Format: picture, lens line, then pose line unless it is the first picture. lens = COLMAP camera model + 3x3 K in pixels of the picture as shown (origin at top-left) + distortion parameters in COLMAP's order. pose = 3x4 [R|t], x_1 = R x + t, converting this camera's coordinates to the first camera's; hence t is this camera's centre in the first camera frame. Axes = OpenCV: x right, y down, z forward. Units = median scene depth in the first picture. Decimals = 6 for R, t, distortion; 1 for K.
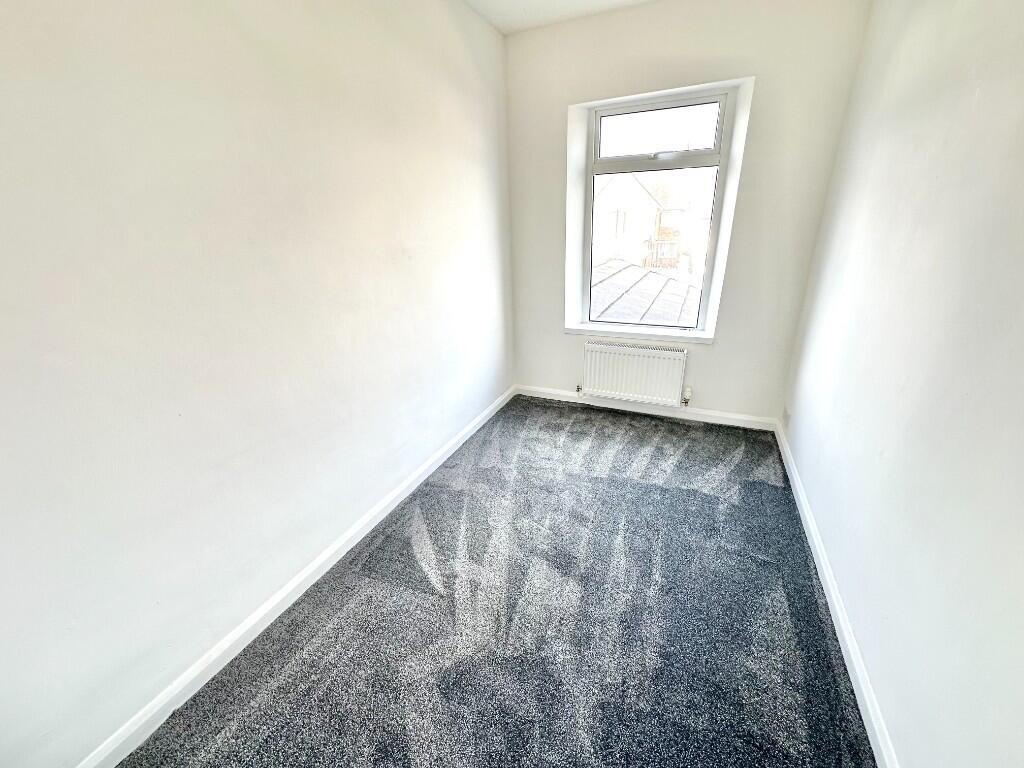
lens RADIAL K [[409.6, 0, 512.0], [0, 409.6, 384.0], [0, 0, 1]] dist [0.000014, -0.000018]
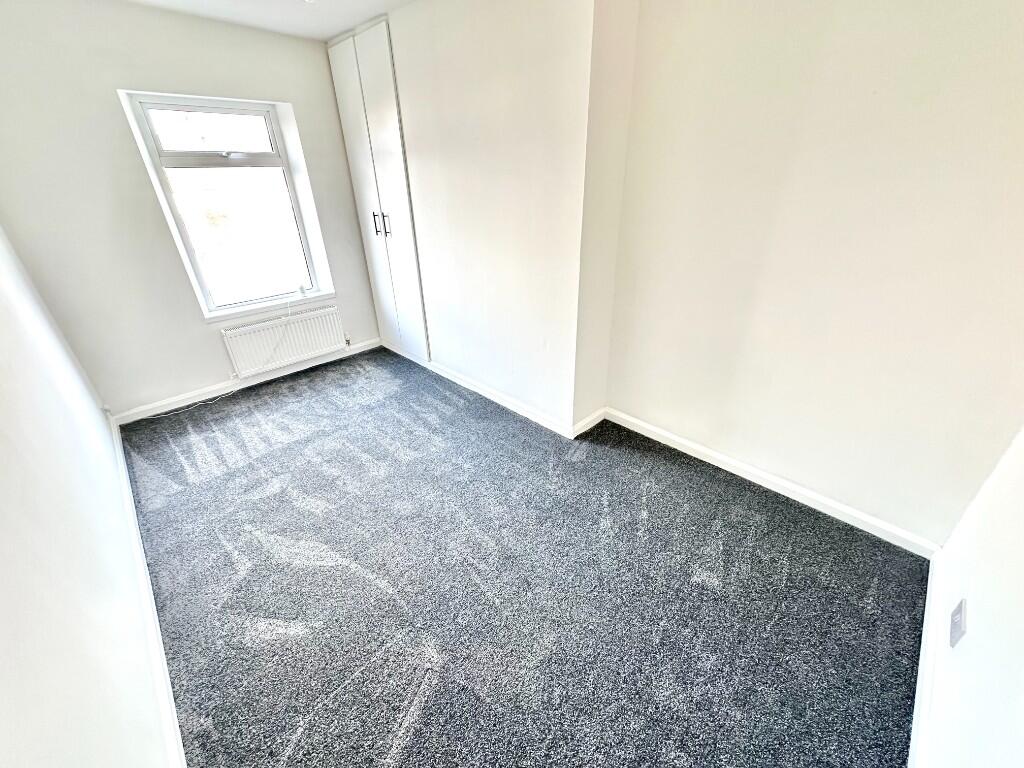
lens RADIAL K [[409.6, 0, 512.0], [0, 409.6, 384.0], [0, 0, 1]] dist [0.000014, -0.000018]
pose [[0.388171, -0.418660, 0.821004, -0.535544], [0.328836, 0.895138, 0.300990, -0.062780], [-0.860924, 0.153140, 0.485137, -0.140155]]
